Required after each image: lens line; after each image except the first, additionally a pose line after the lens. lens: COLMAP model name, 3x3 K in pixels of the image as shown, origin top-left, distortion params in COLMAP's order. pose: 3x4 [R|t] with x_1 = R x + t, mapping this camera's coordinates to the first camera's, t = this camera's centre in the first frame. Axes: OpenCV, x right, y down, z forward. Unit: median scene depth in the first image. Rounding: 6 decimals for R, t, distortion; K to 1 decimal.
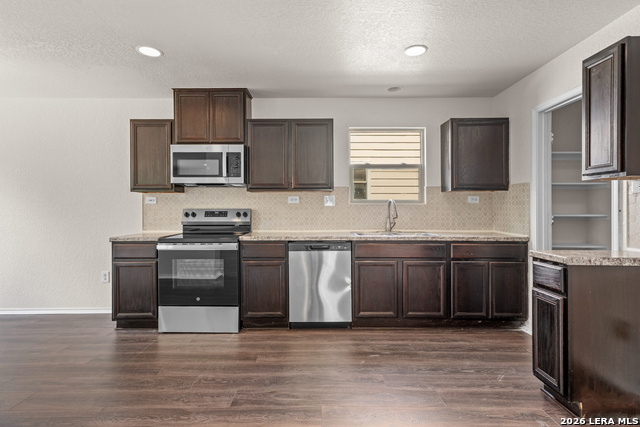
lens RADIAL K [[332.1, 0, 320.2], [0, 332.1, 209.5], [0, 0, 1]] dist [0.010792, 0.001759]
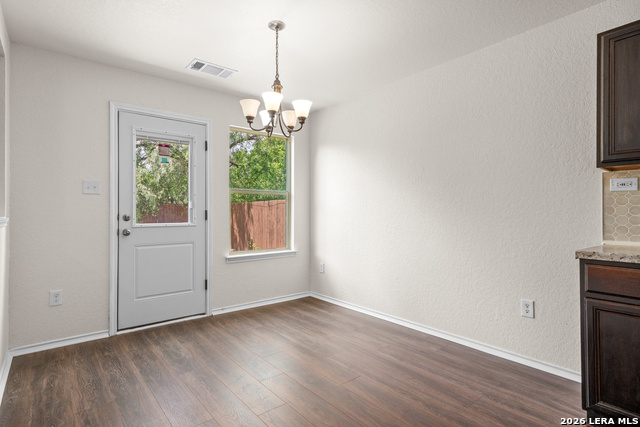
lens RADIAL K [[332.1, 0, 313.3], [0, 332.1, 211.6], [0, 0, 1]] dist [0.010792, 0.001759]
pose [[0.618604, 0.002353, -0.785699, -0.441347], [-0.006724, 0.999975, -0.002299, 0.022724], [0.785674, 0.006705, 0.618604, 0.312774]]
